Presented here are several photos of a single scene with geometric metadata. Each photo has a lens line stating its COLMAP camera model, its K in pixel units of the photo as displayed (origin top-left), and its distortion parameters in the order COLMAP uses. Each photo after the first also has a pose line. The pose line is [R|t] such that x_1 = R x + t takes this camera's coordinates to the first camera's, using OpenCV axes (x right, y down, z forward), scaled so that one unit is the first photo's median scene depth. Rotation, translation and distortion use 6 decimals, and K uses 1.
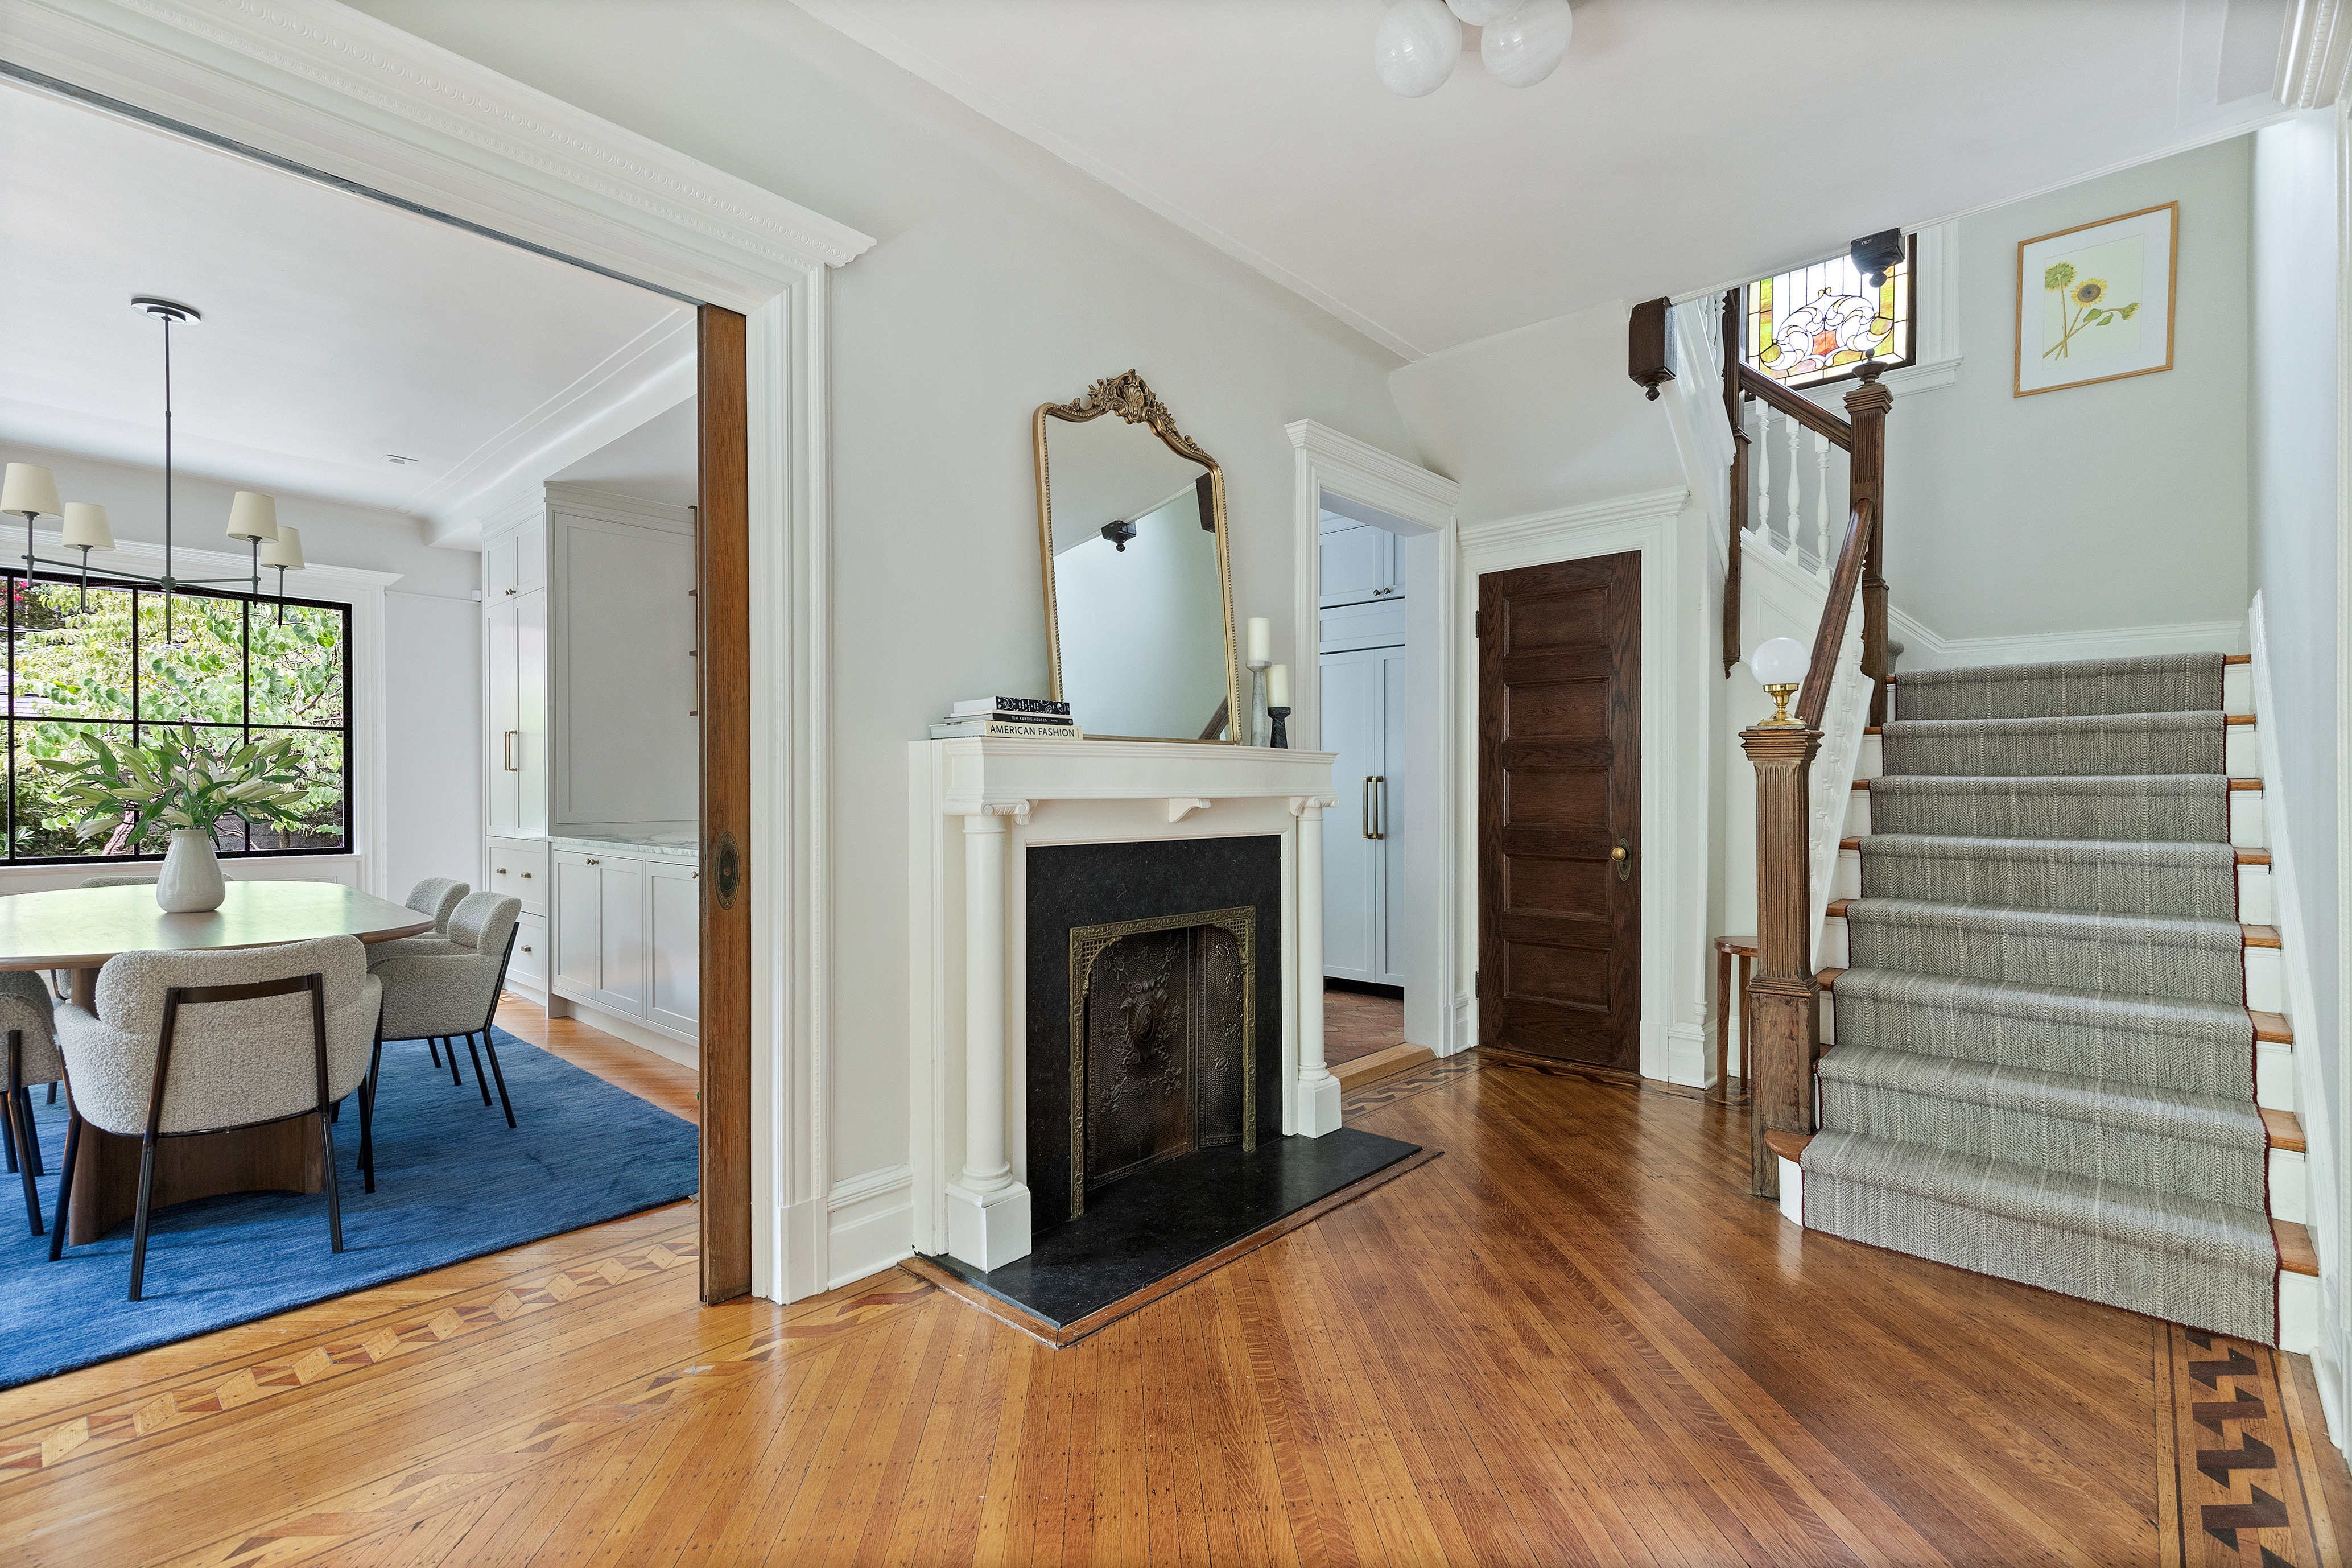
lens RADIAL K [[1068.0, 0, 1169.0], [0, 1068.0, 802.0], [0, 0, 1]] dist [0.008376, 0.000529]
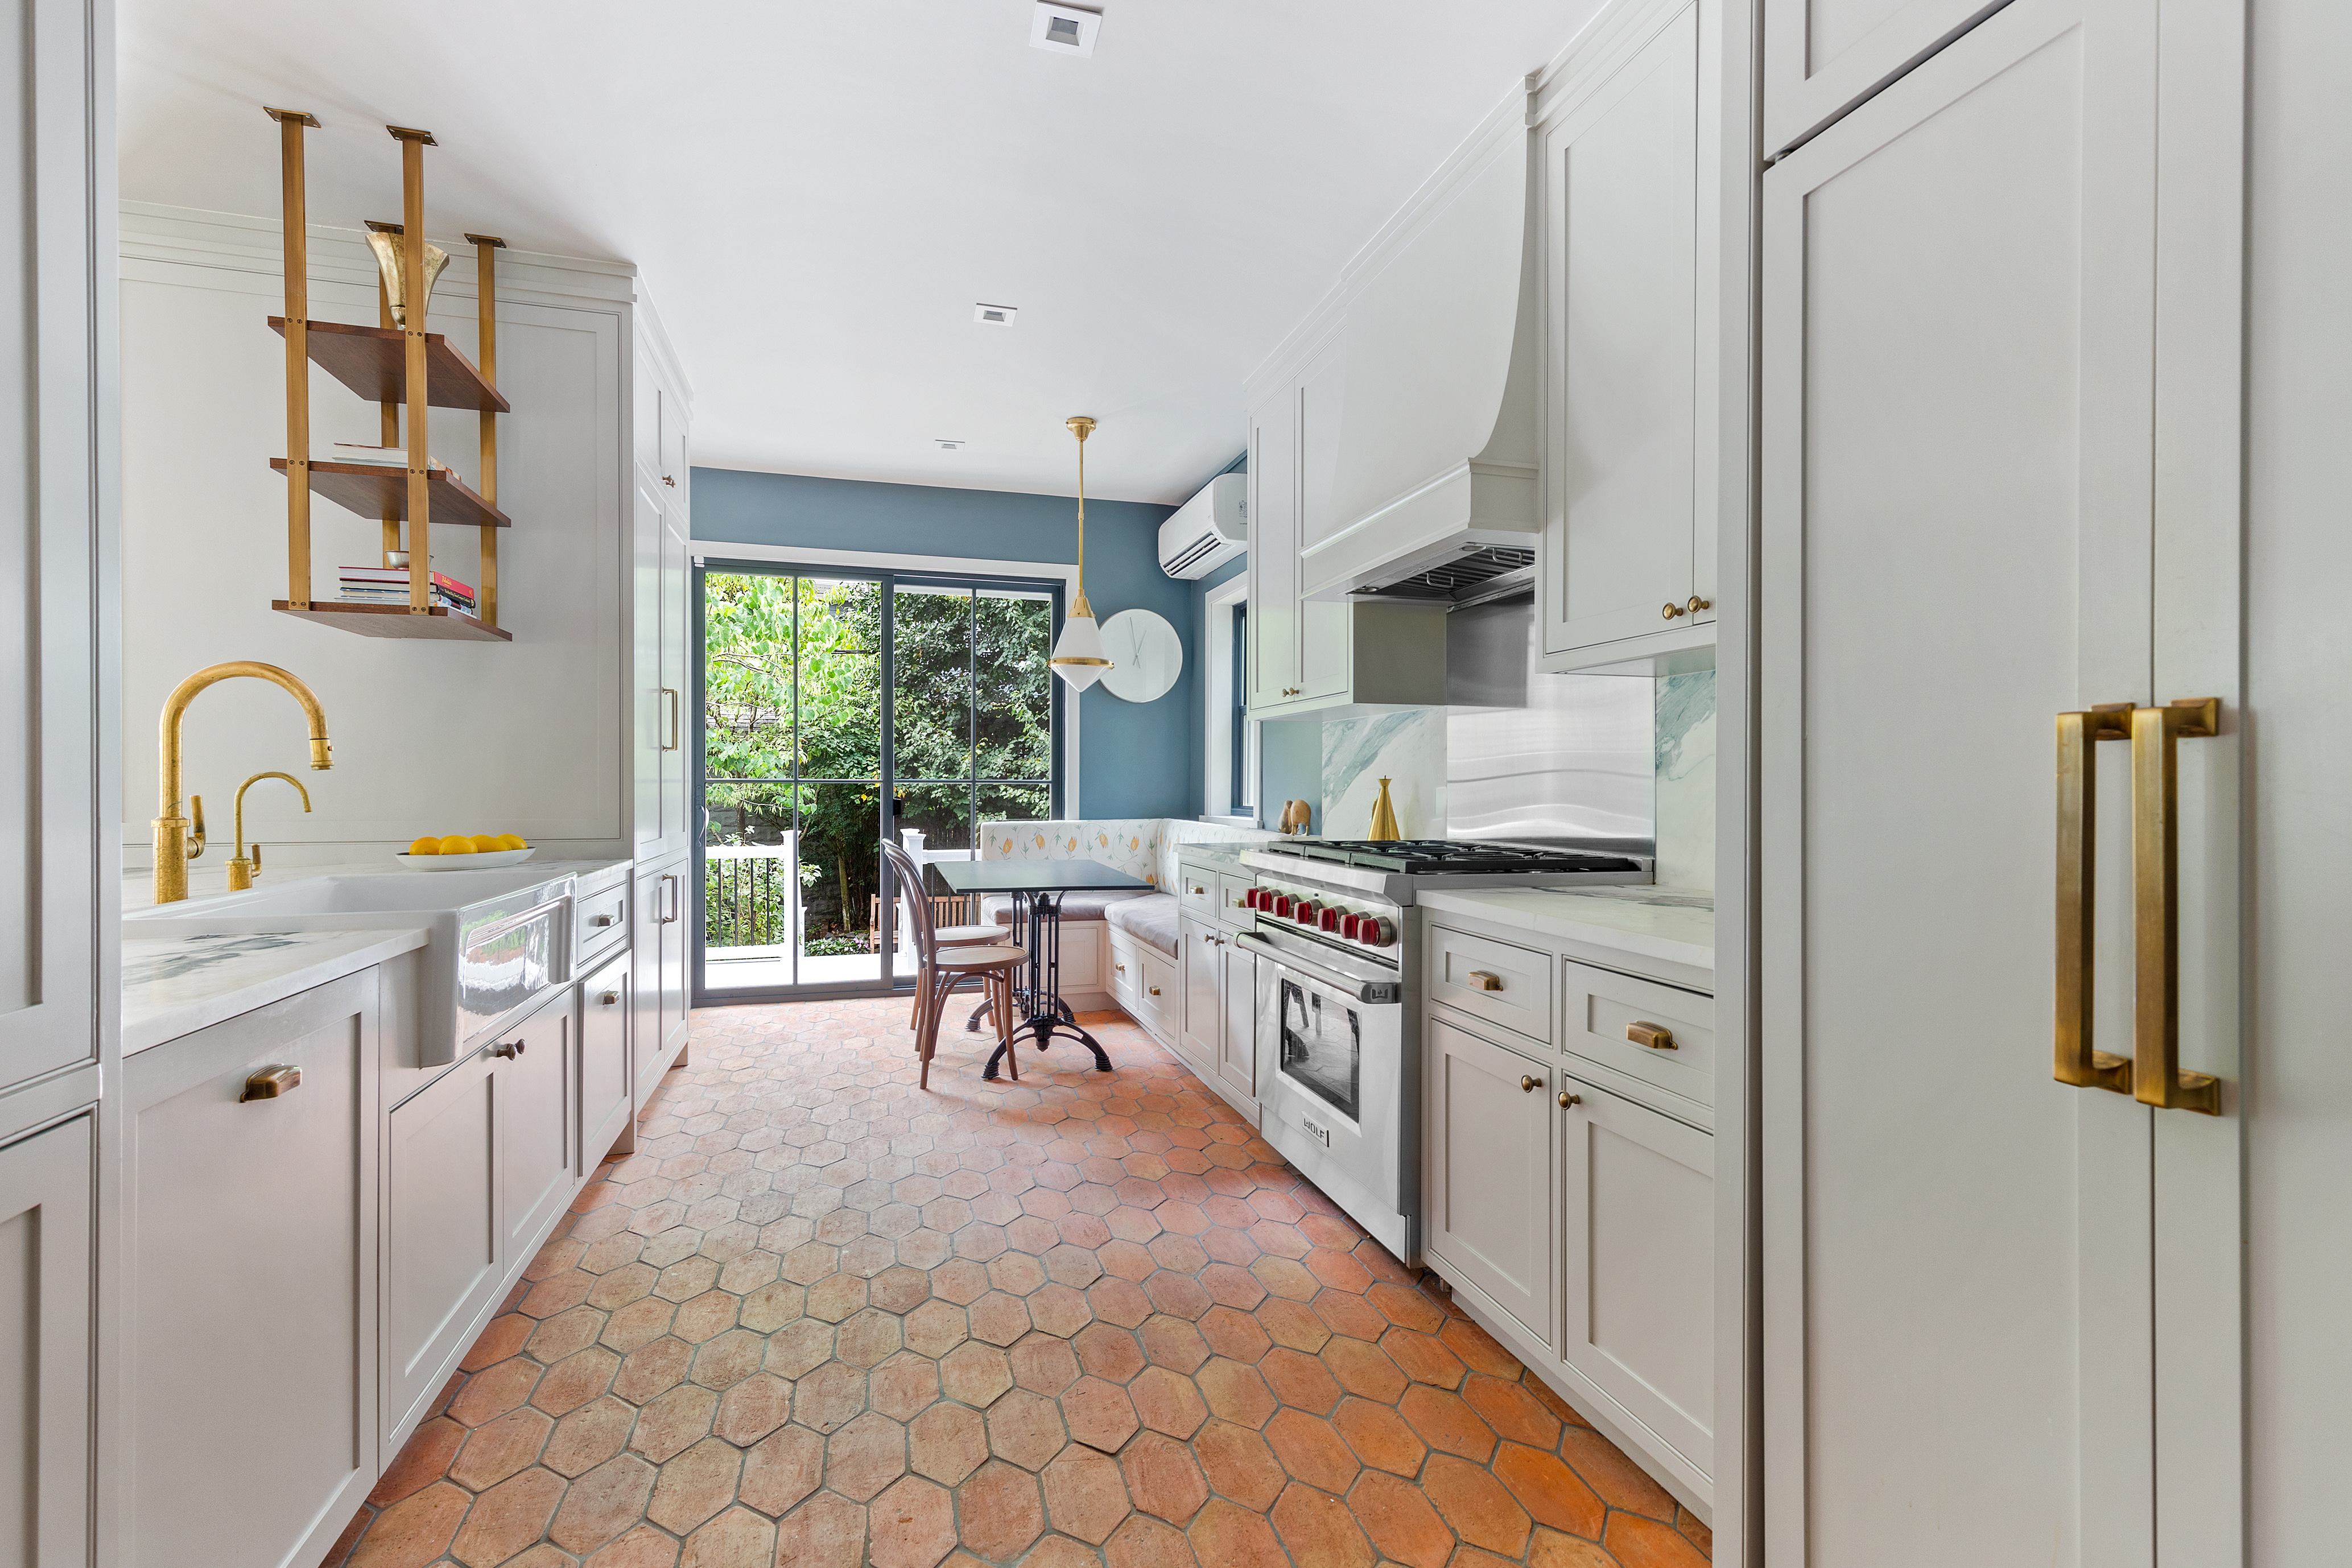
lens RADIAL K [[1068.0, 0, 1172.3], [0, 1068.0, 784.1], [0, 0, 1]] dist [0.008376, 0.000529]
pose [[0.855163, 0.002730, -0.518352, 0.156680], [-0.008227, 0.999932, -0.008306, -0.008276], [0.518294, 0.011367, 0.855127, 0.814807]]
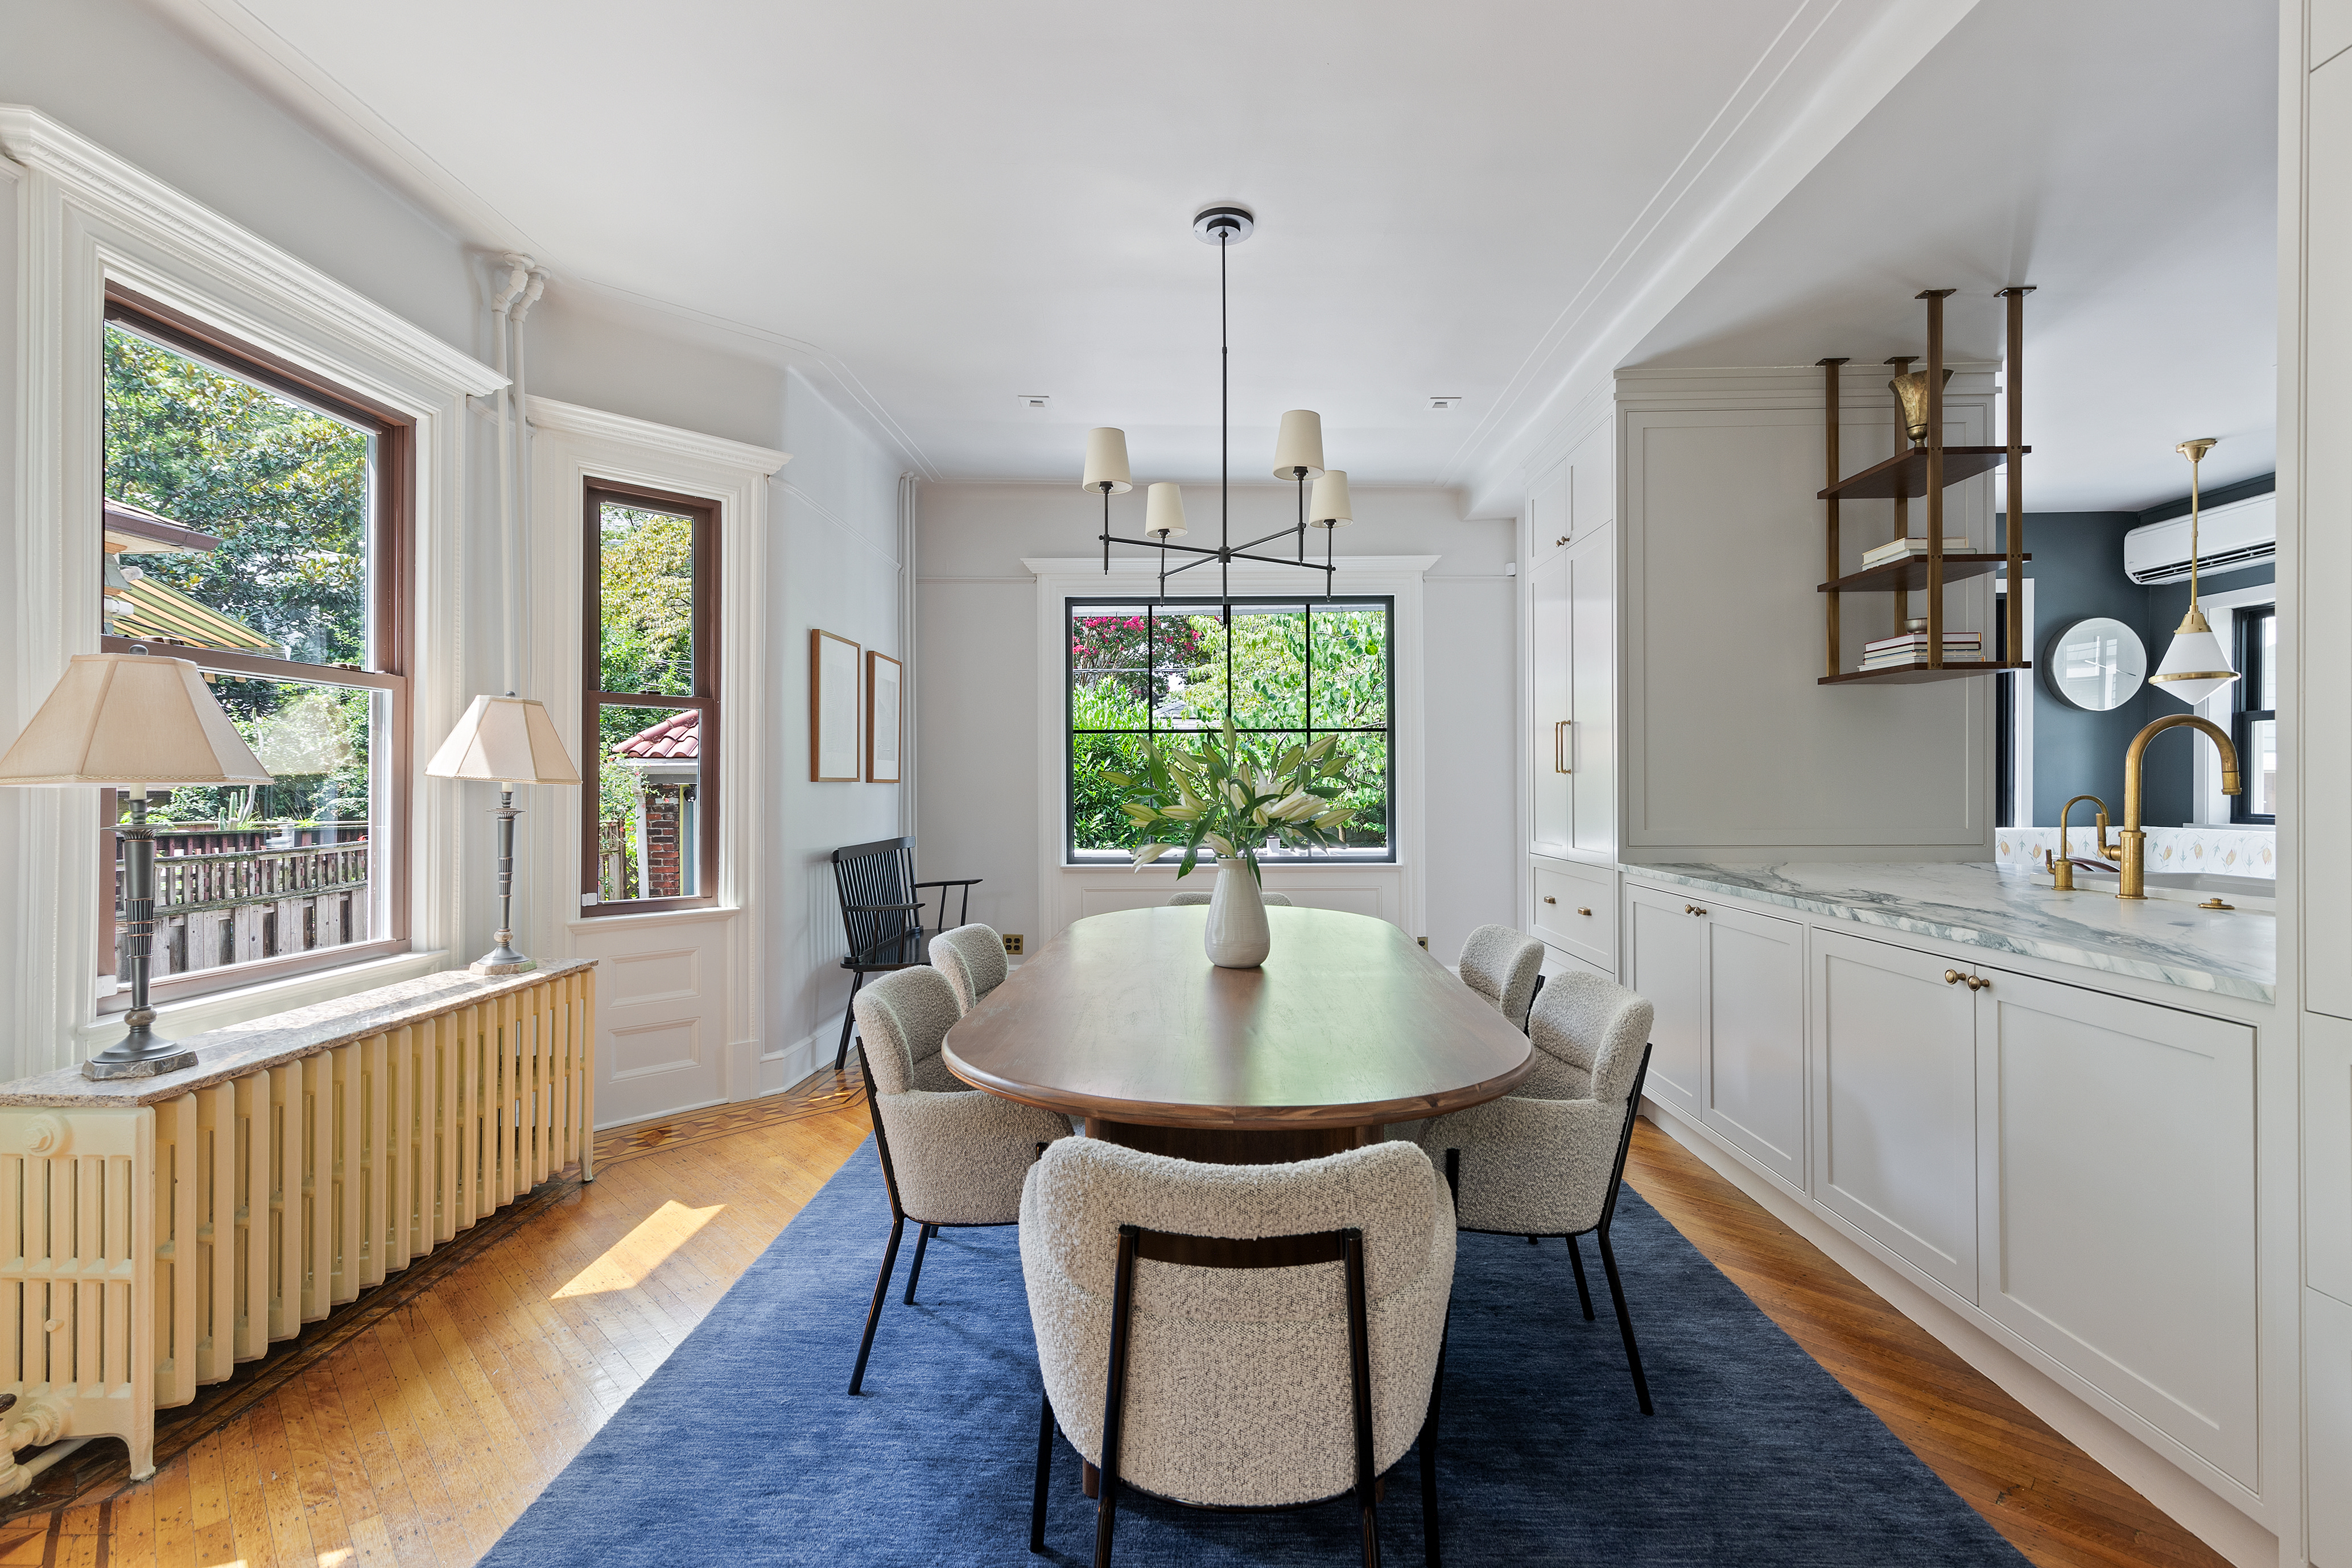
lens RADIAL K [[1068.0, 0, 1175.9], [0, 1068.0, 789.7], [0, 0, 1]] dist [0.008376, 0.000529]
pose [[0.662202, -0.001280, -0.749324, -0.238332], [-0.004486, 0.999974, -0.005673, -0.011674], [0.749312, 0.007118, 0.662179, 0.303897]]
